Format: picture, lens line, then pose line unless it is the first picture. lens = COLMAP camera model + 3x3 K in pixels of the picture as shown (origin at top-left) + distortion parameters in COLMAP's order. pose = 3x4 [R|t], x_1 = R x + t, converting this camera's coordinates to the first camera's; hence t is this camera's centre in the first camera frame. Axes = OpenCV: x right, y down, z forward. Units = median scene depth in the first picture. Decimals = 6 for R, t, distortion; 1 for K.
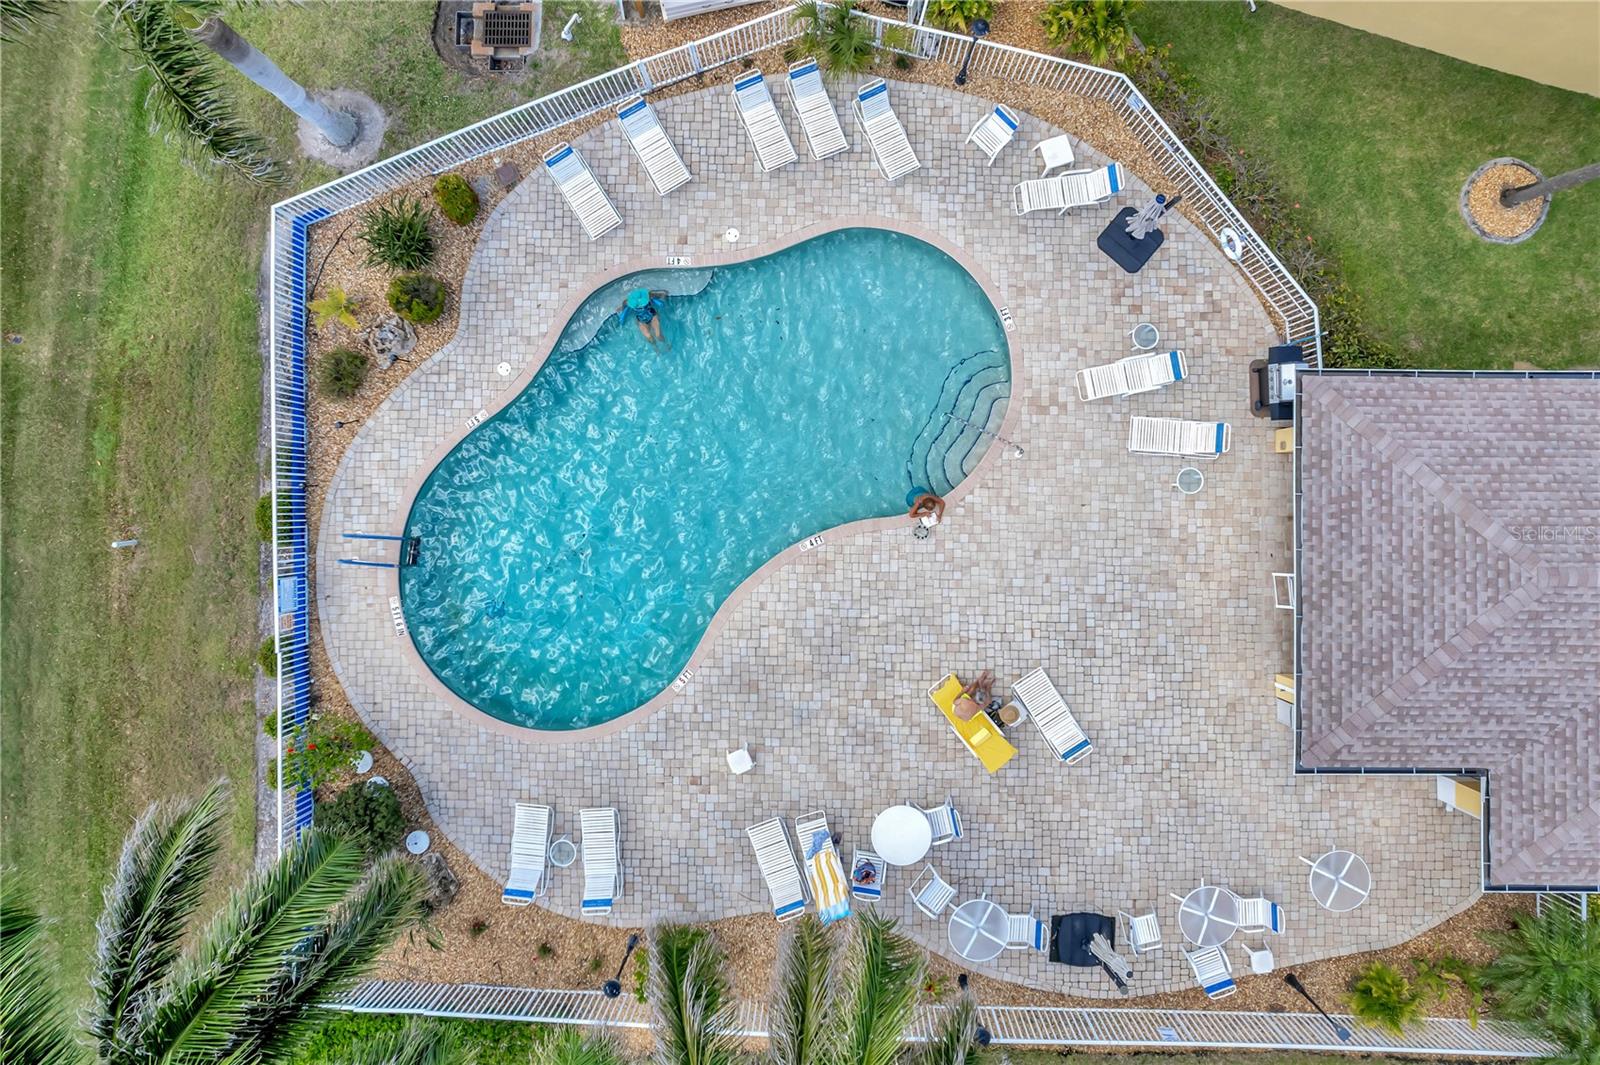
lens RADIAL K [[994.5, 0, 800.9], [0, 994.5, 447.0], [0, 0, 1]] dist [-0.000786, 0.000015]
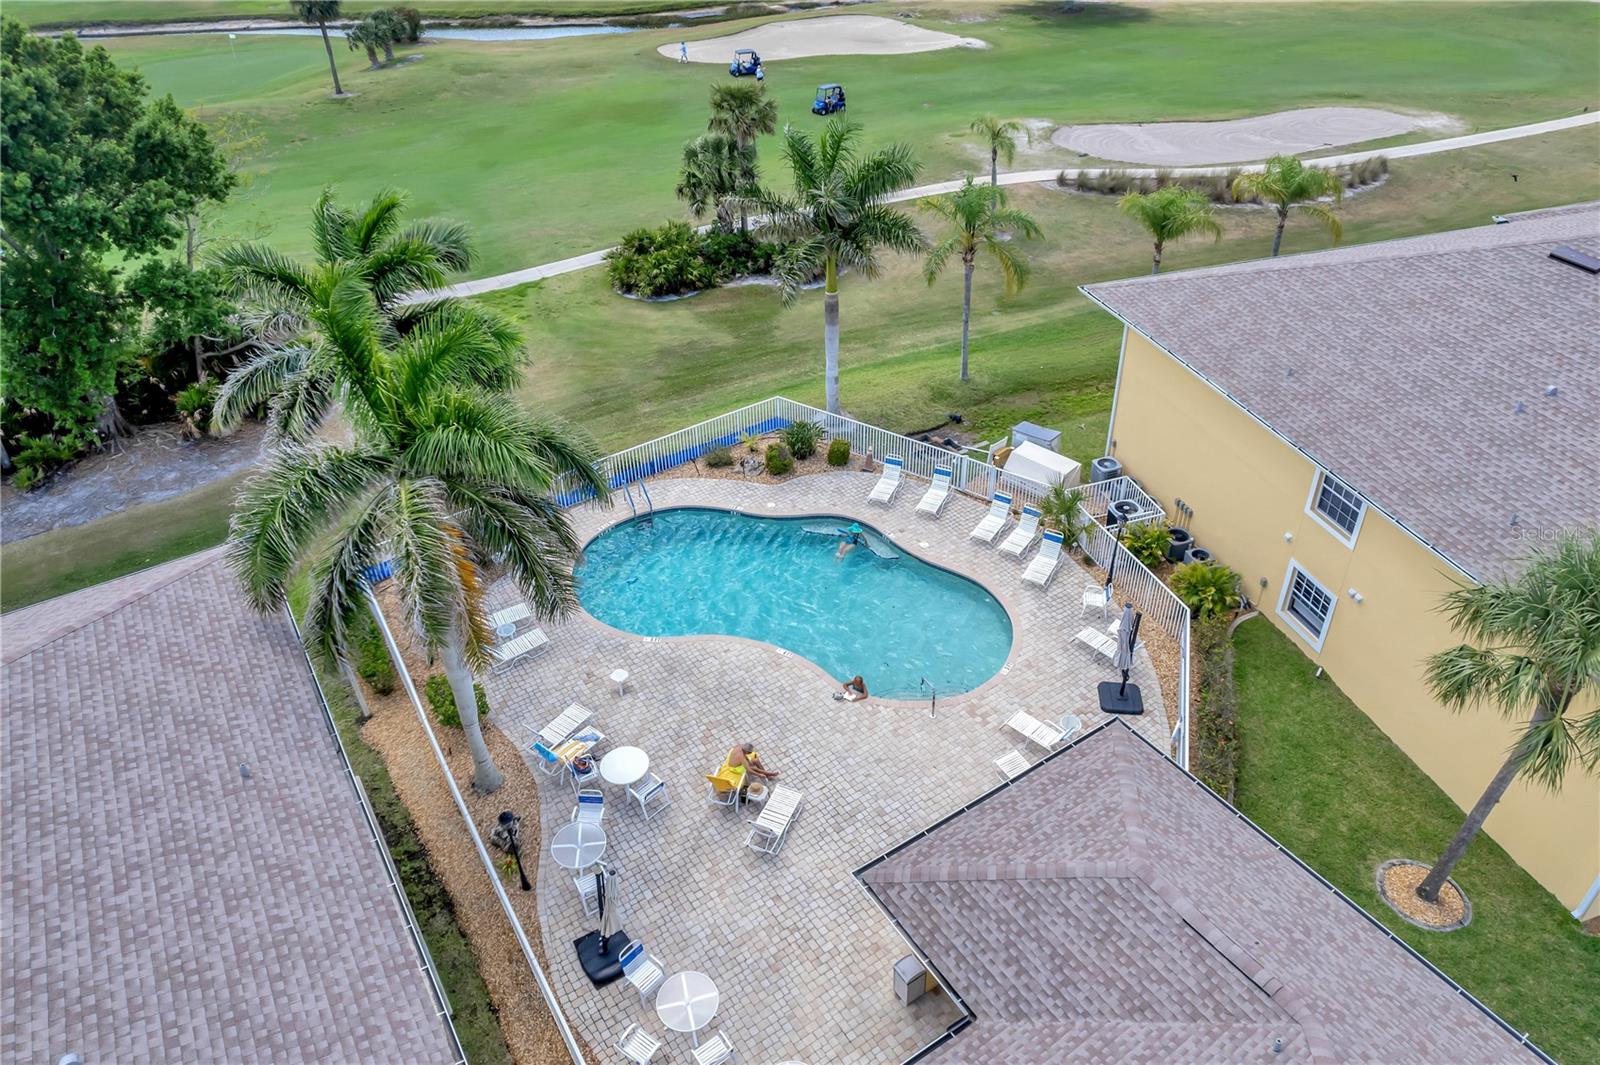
lens RADIAL K [[1007.5, 0, 800.0], [0, 1007.5, 532.5], [0, 0, 1]] dist [-0.001278, 0.000404]
pose [[0.555599, 0.487038, -0.673872, 0.874338], [-0.830525, 0.363309, -0.422177, 0.603986], [0.039208, 0.794230, 0.606351, 0.032499]]
